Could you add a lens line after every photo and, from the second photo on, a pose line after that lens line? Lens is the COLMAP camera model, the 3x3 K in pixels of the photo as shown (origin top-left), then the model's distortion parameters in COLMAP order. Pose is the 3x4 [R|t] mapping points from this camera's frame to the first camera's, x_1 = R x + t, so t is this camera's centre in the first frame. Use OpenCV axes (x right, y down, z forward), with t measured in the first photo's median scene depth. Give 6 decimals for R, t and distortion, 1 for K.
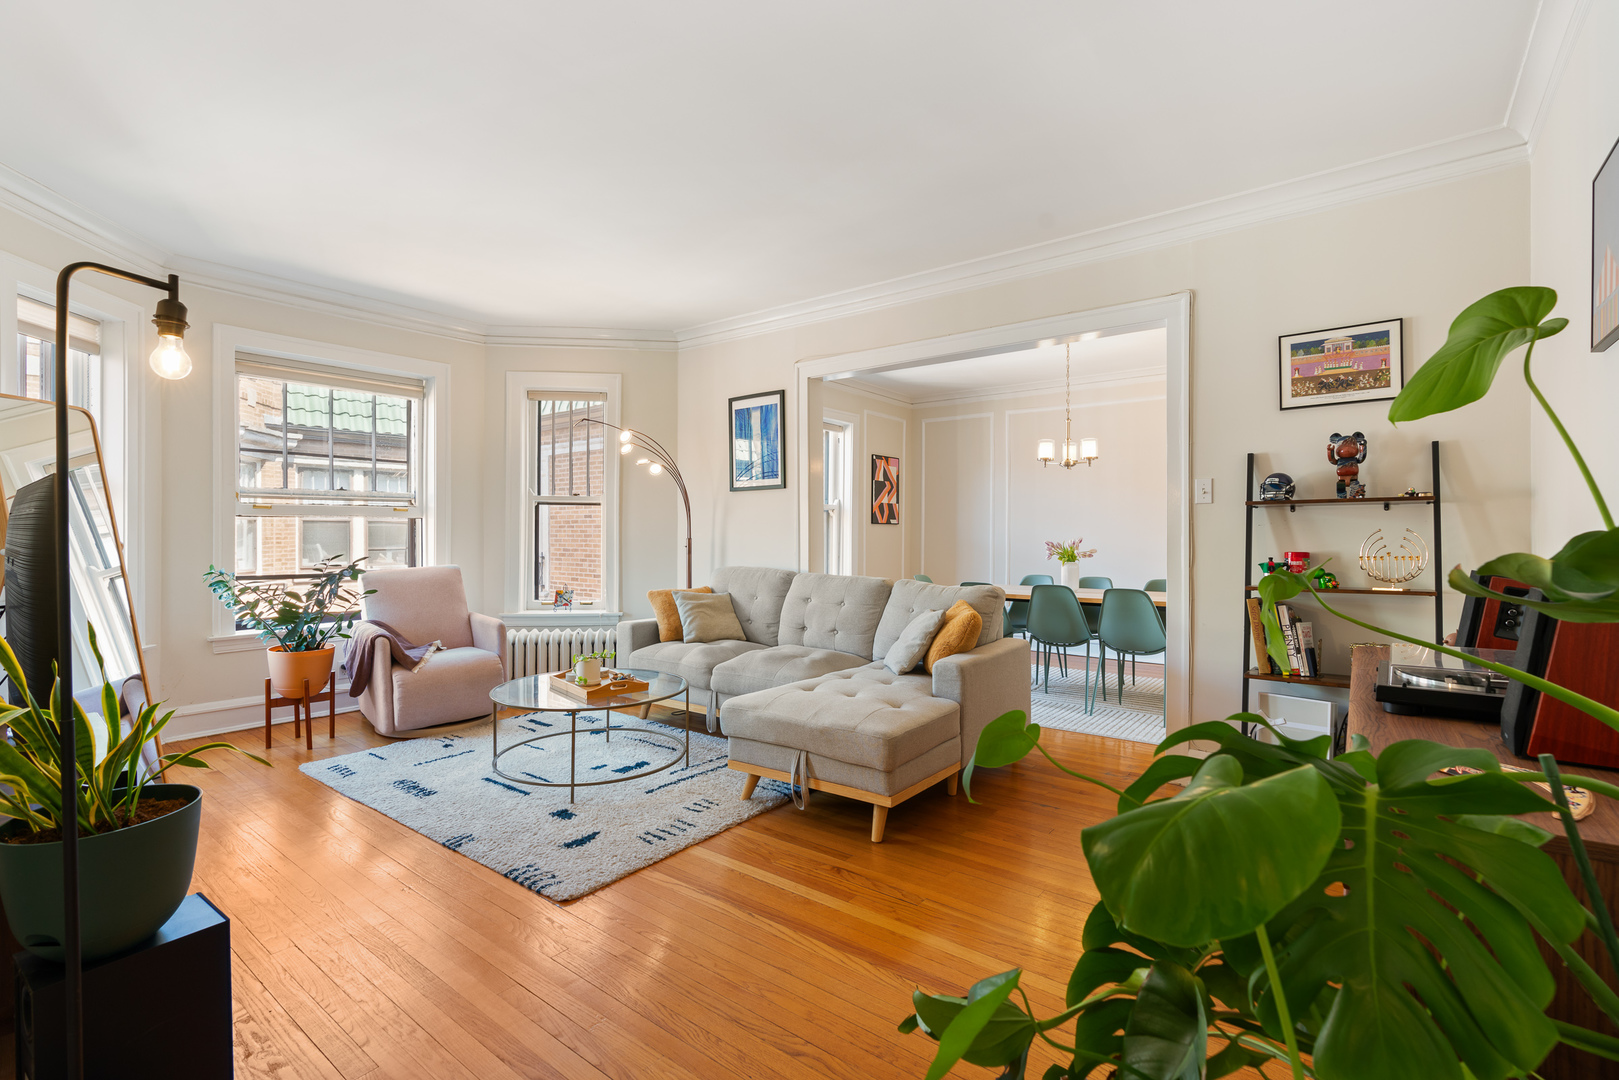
lens RADIAL K [[737.0, 0, 814.0], [0, 737.0, 534.9], [0, 0, 1]] dist [-0.004097, -0.000086]
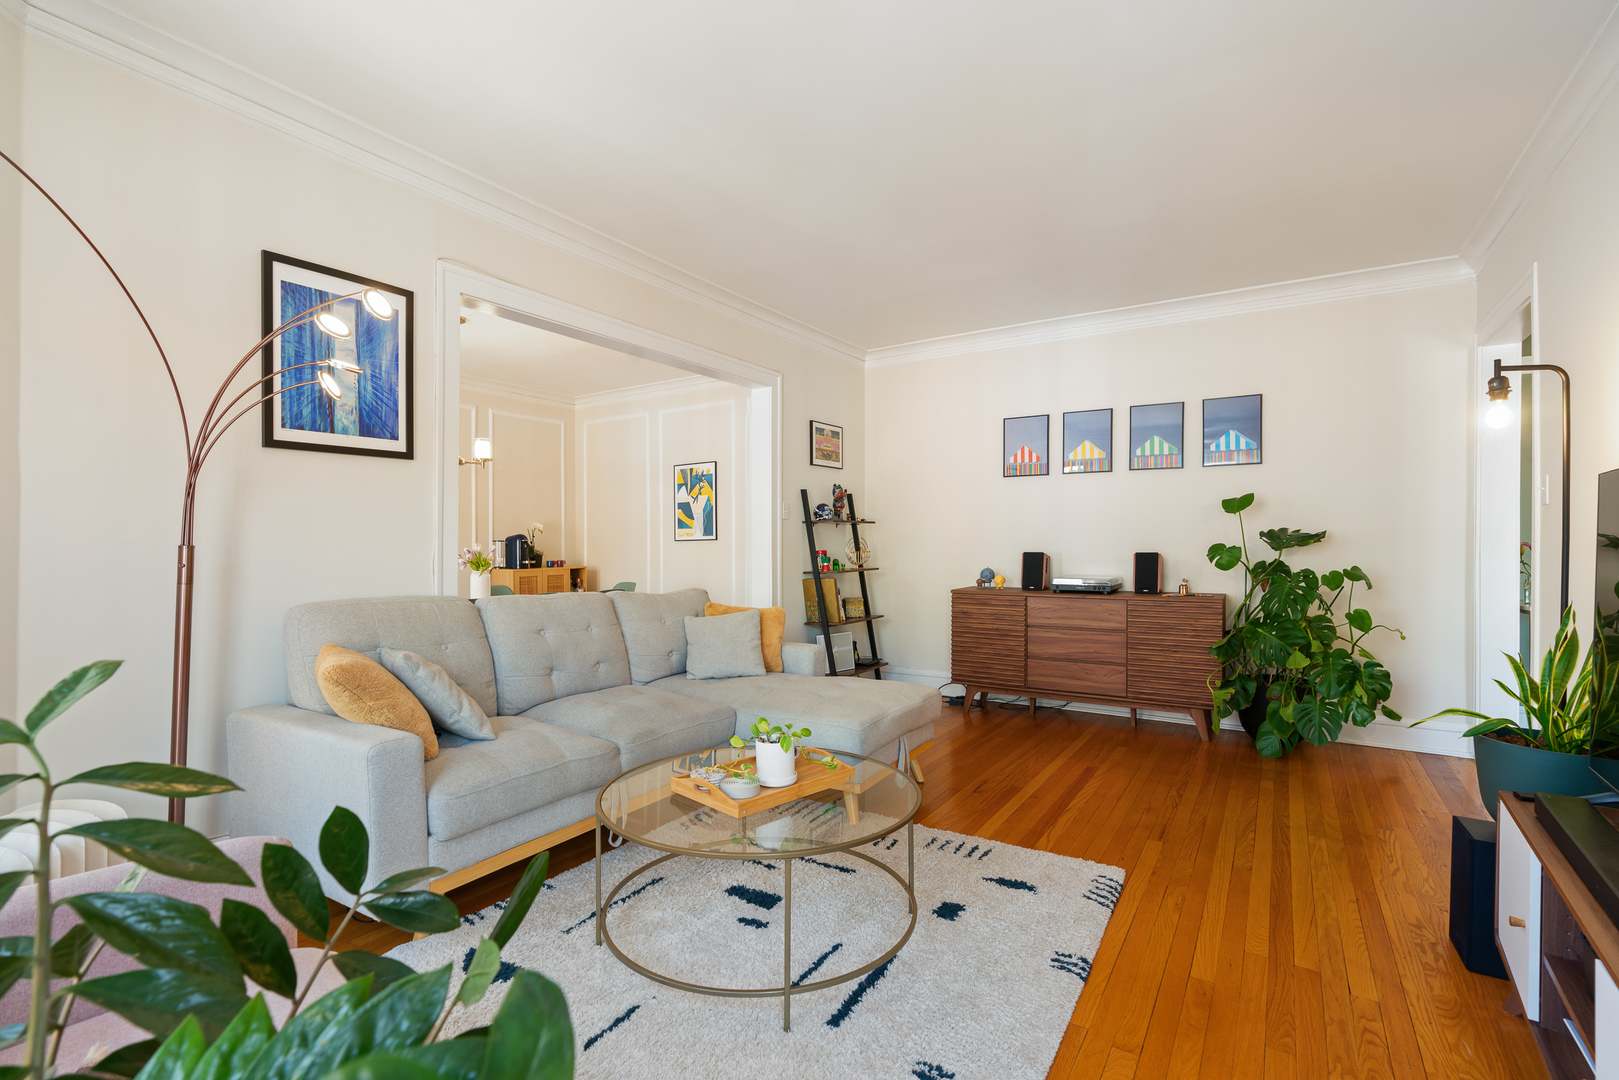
lens RADIAL K [[728.2, 0, 815.6], [0, 728.2, 537.3], [0, 0, 1]] dist [-0.001721, 0.001272]
pose [[-0.087699, 0.005712, 0.996131, -1.404725], [0.001405, 0.999983, -0.005611, 0.006013], [-0.996146, 0.000908, -0.087706, 1.578217]]
